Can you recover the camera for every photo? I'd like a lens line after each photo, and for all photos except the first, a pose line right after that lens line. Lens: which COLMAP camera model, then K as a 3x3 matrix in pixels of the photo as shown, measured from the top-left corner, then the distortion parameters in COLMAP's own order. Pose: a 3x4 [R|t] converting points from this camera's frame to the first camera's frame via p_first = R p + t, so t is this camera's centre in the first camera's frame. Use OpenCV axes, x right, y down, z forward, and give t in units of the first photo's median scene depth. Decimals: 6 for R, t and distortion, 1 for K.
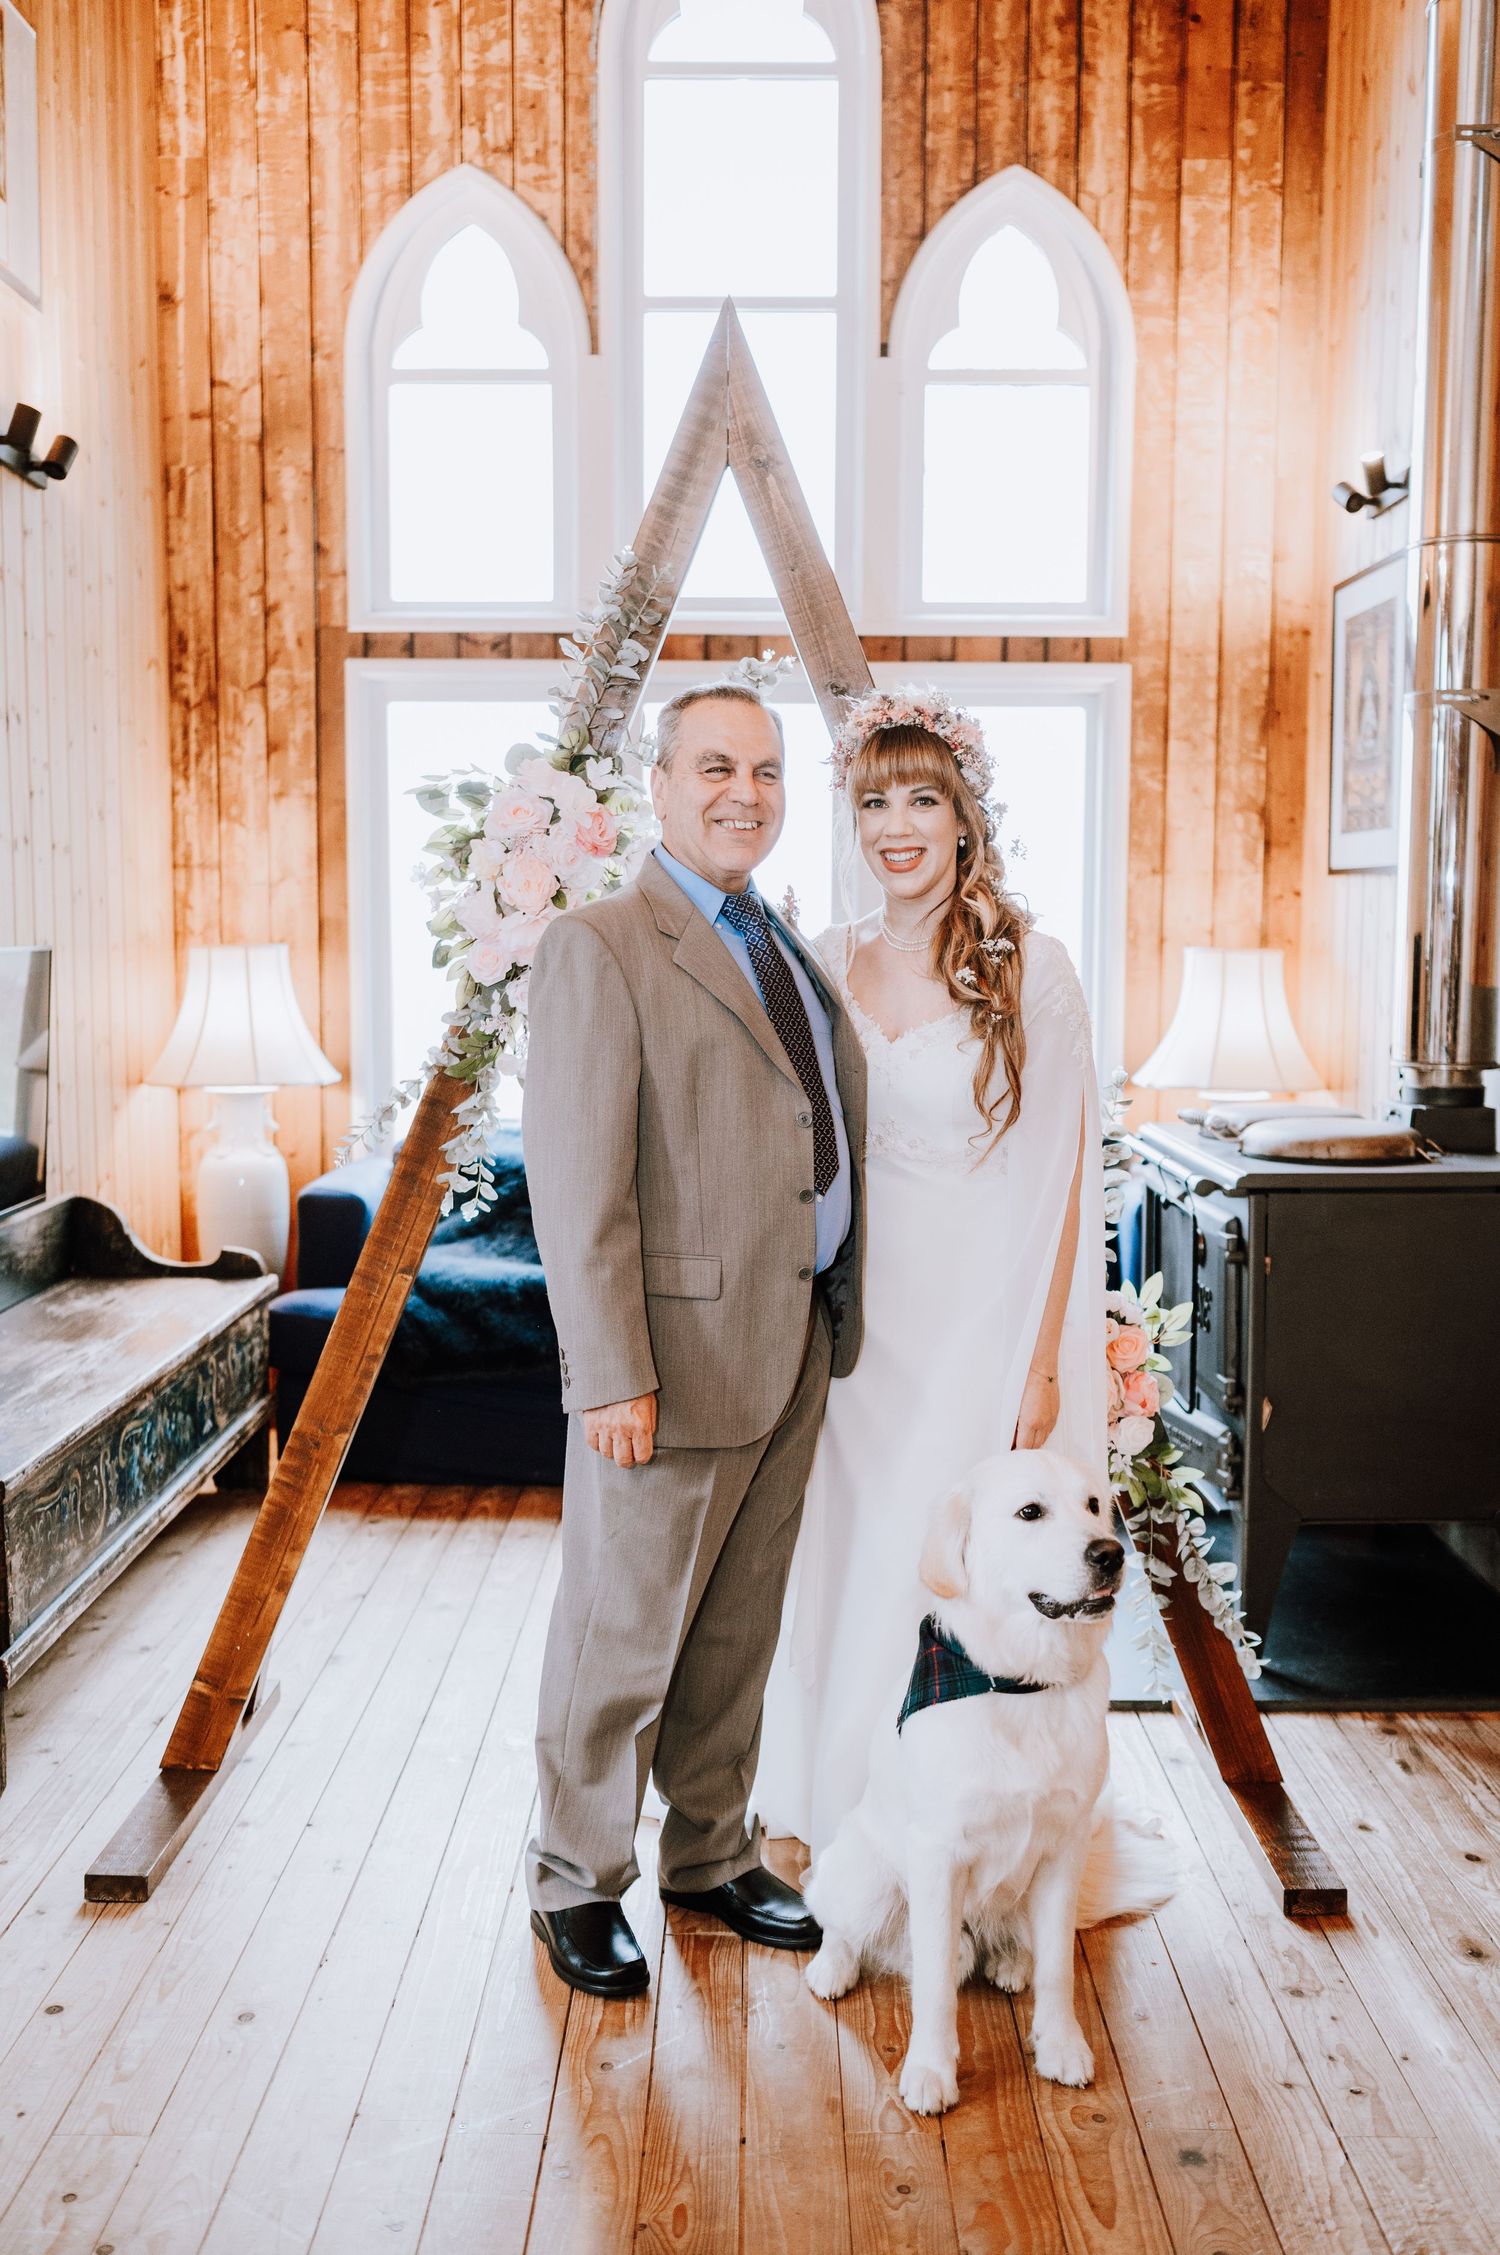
lens RADIAL K [[2150.7, 0, 754.9], [0, 2150.7, 1124.3], [0, 0, 1]] dist [-0.002821, 0.000150]
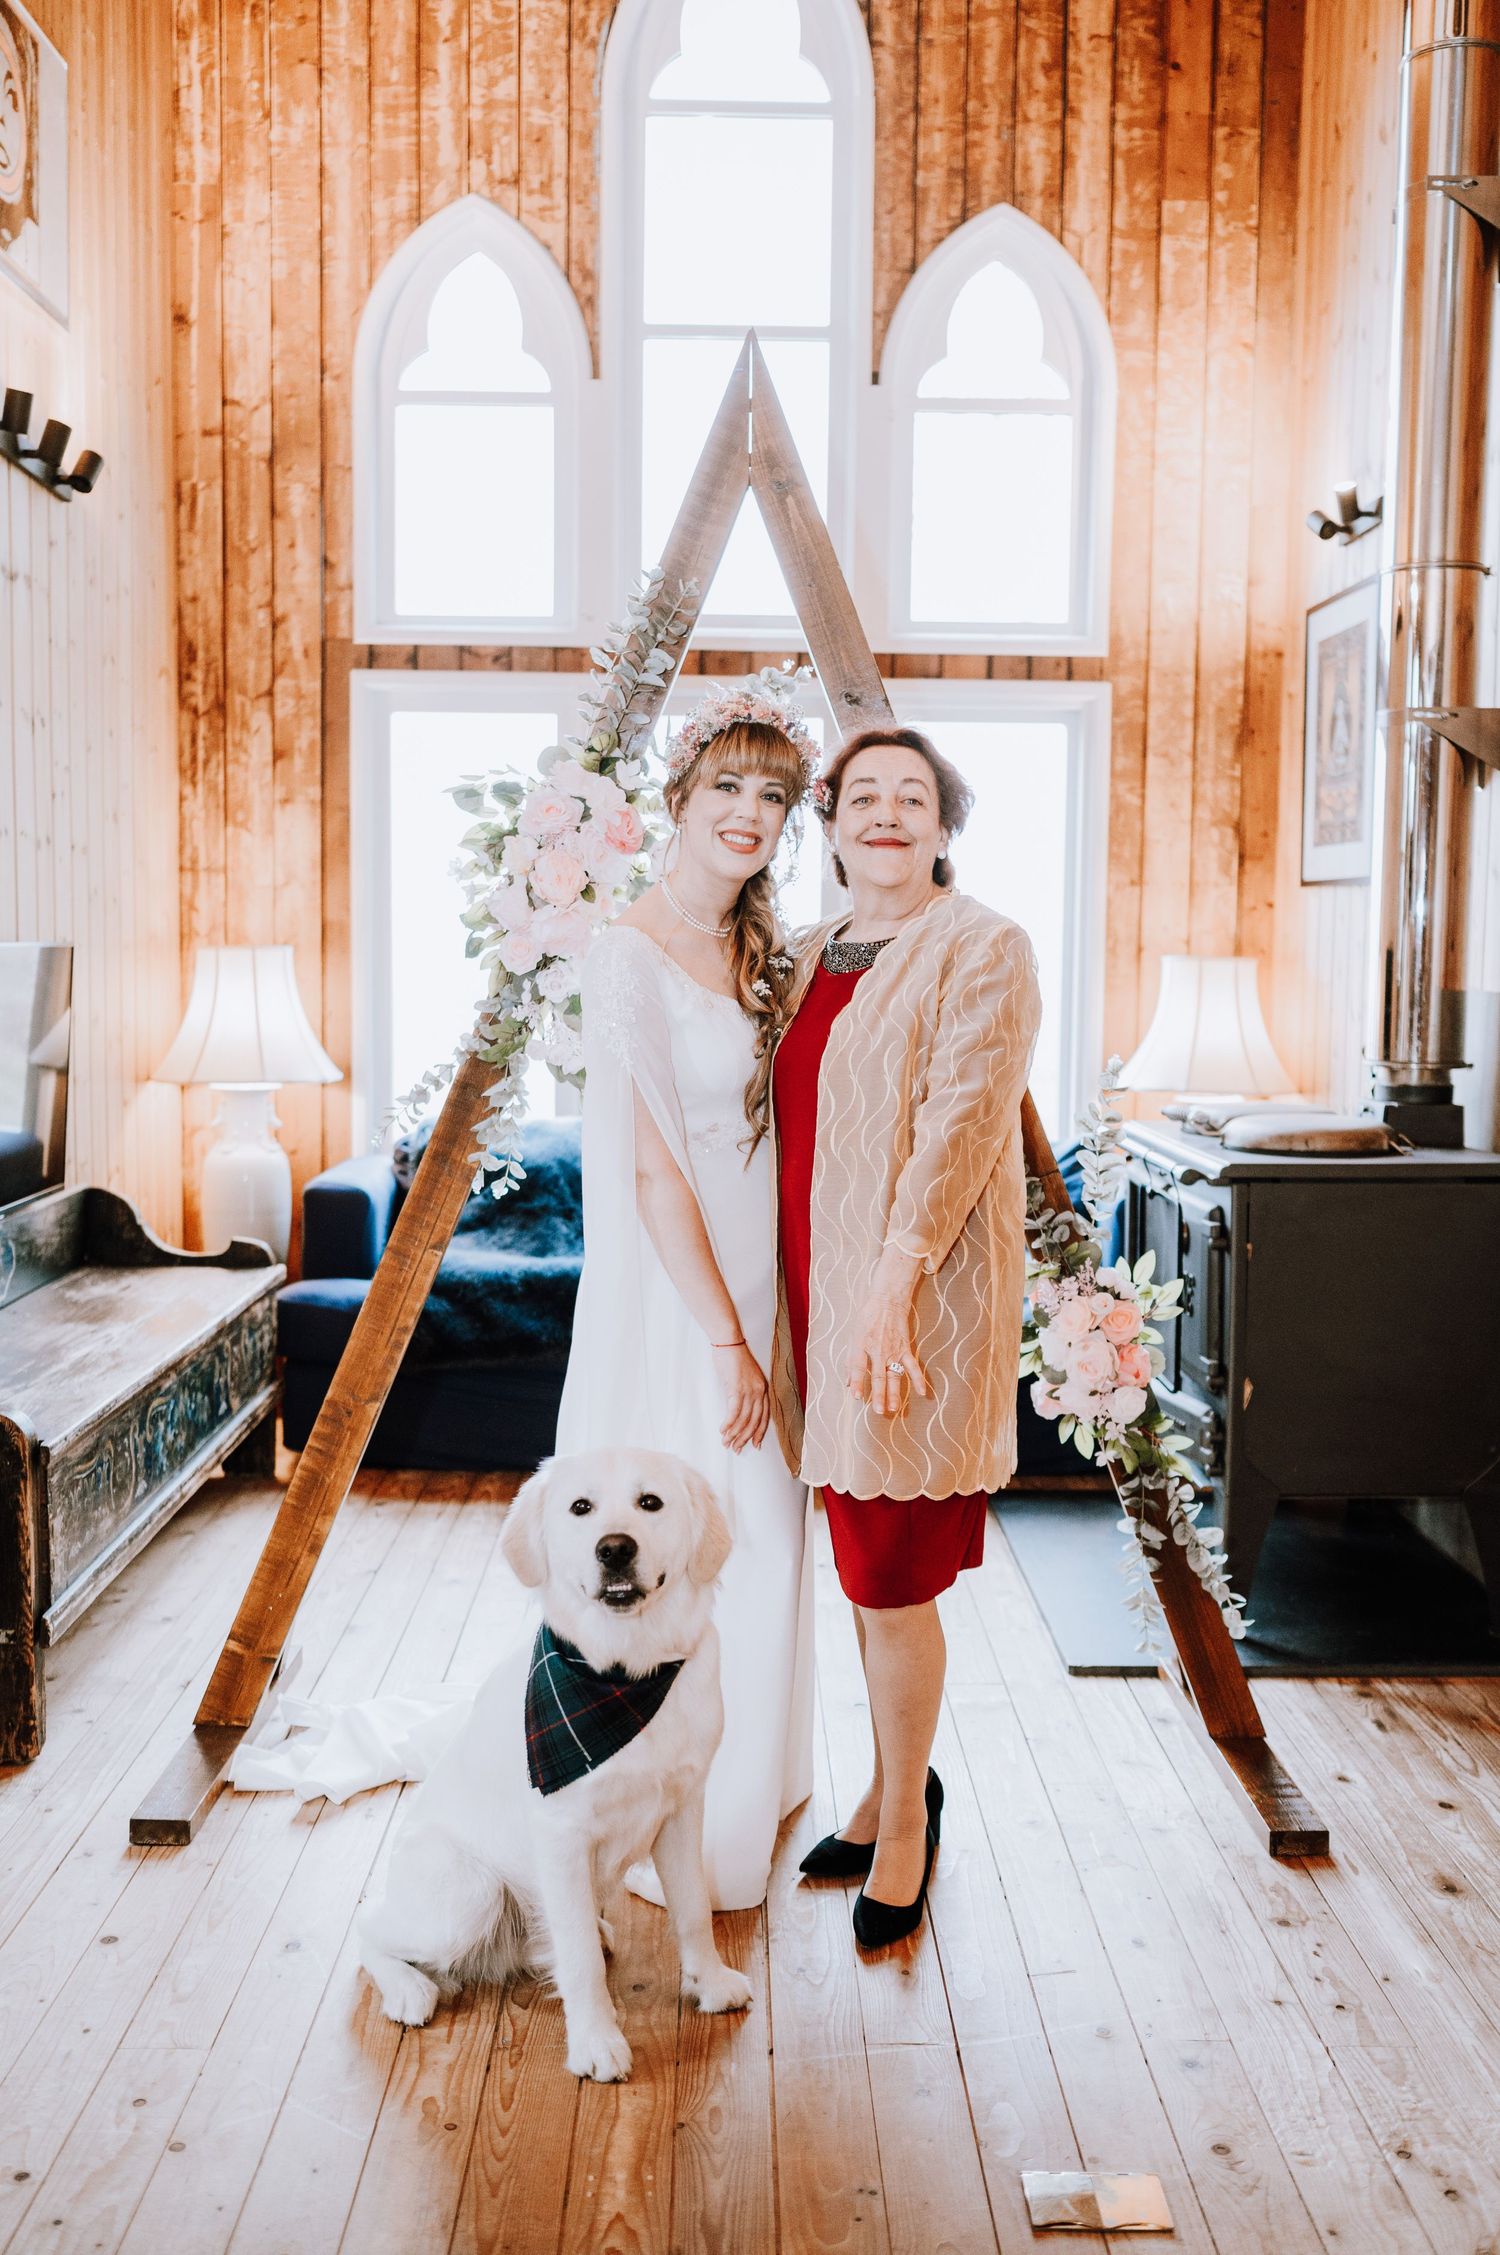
lens RADIAL K [[2151.2, 0, 761.1], [0, 2151.2, 1110.2], [0, 0, 1]] dist [-0.004429, 0.002409]
pose [[0.999753, 0.006236, 0.021343, -0.015078], [-0.005896, 0.999855, -0.015992, 0.009854], [-0.021440, 0.015862, 0.999644, -0.030458]]
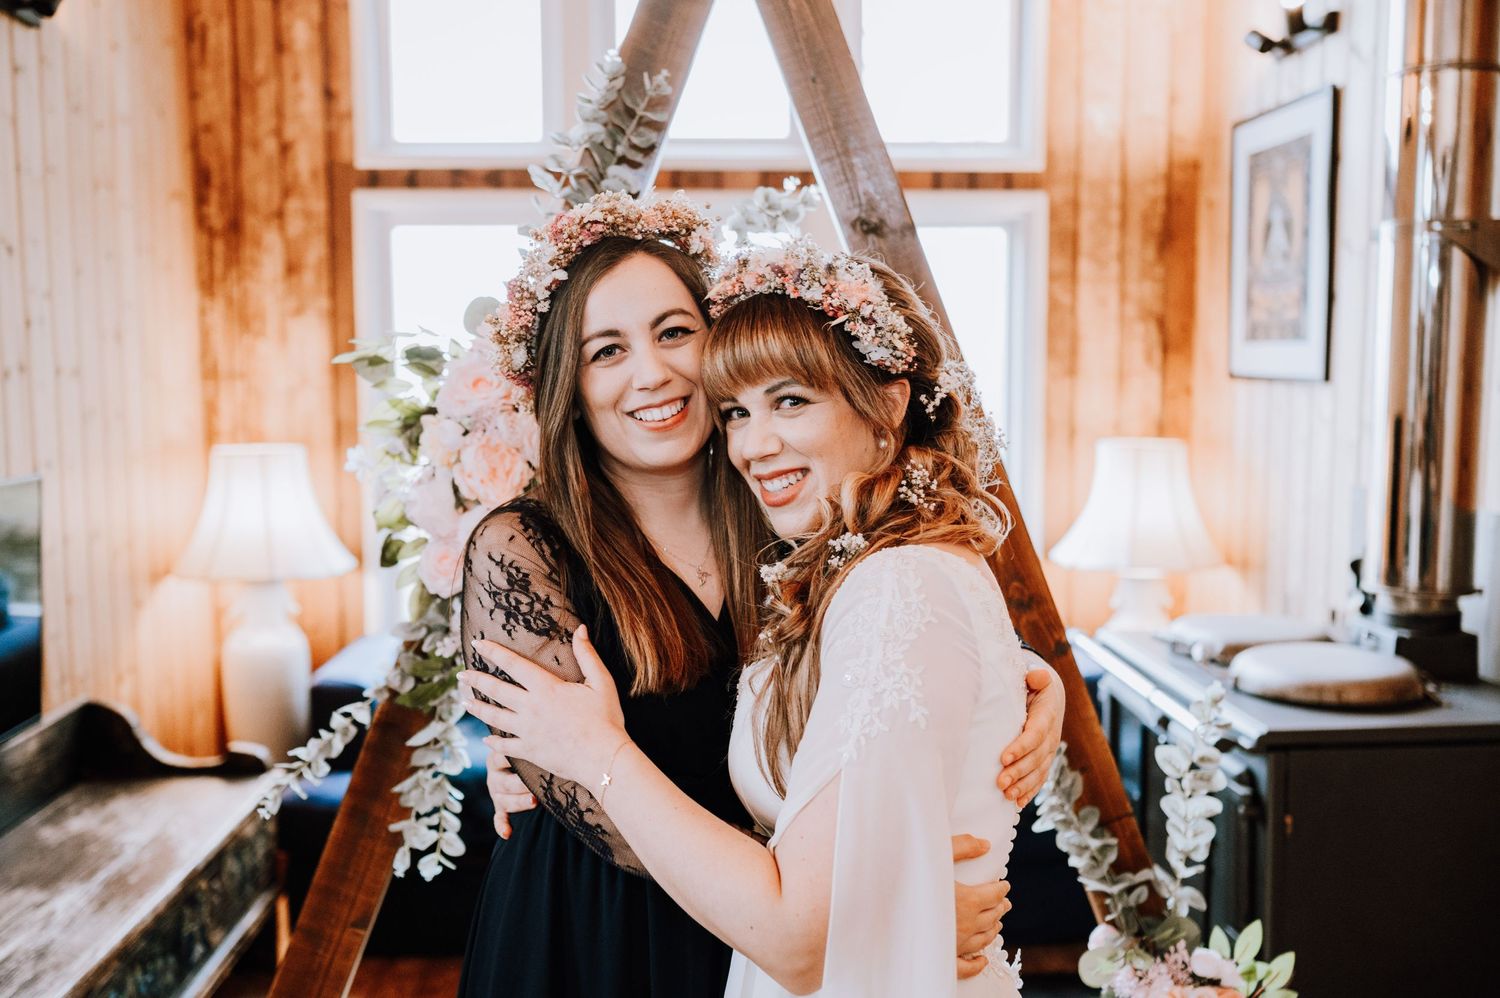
lens RADIAL K [[1421.2, 0, 750.0], [0, 1421.2, 499.0], [0, 0, 1]] dist [-0.006152, 0.014307]
pose [[0.999136, -0.011967, 0.039797, -0.015398], [0.011911, 0.999928, 0.001666, -0.055176], [-0.039814, -0.001191, 0.999206, 0.254053]]
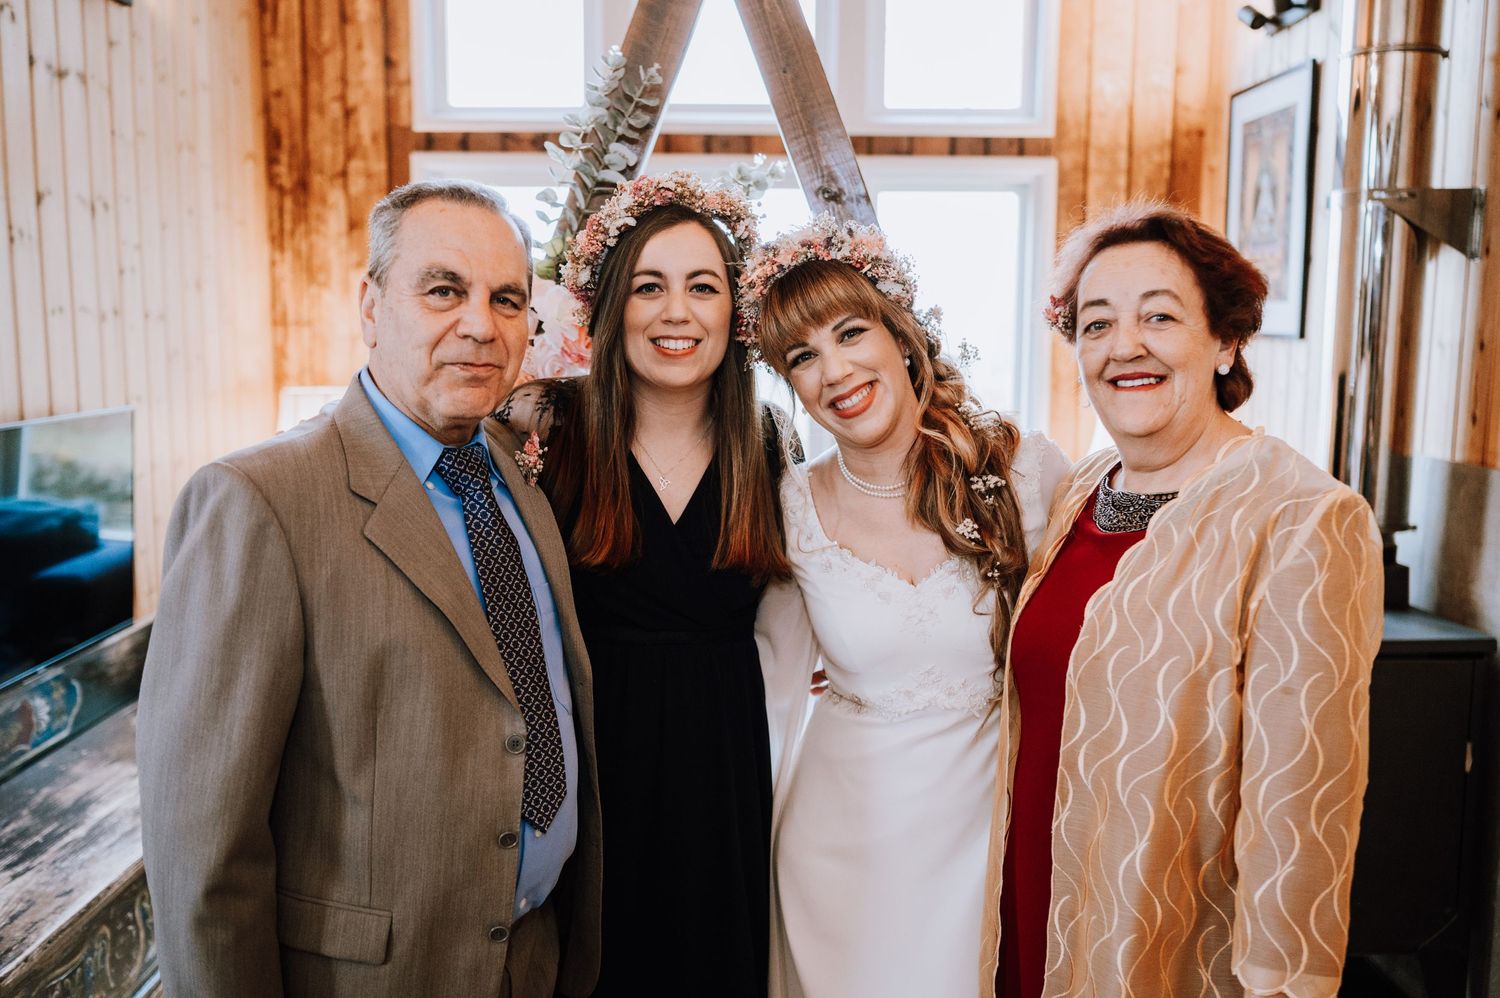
lens RADIAL K [[1422.5, 0, 748.9], [0, 1422.5, 504.9], [0, 0, 1]] dist [-0.001083, 0.004932]
pose [[0.999994, 0.002800, -0.002177, 0.003091], [-0.002724, 0.999423, 0.033861, -0.045842], [0.002270, -0.033855, 0.999424, 0.191935]]
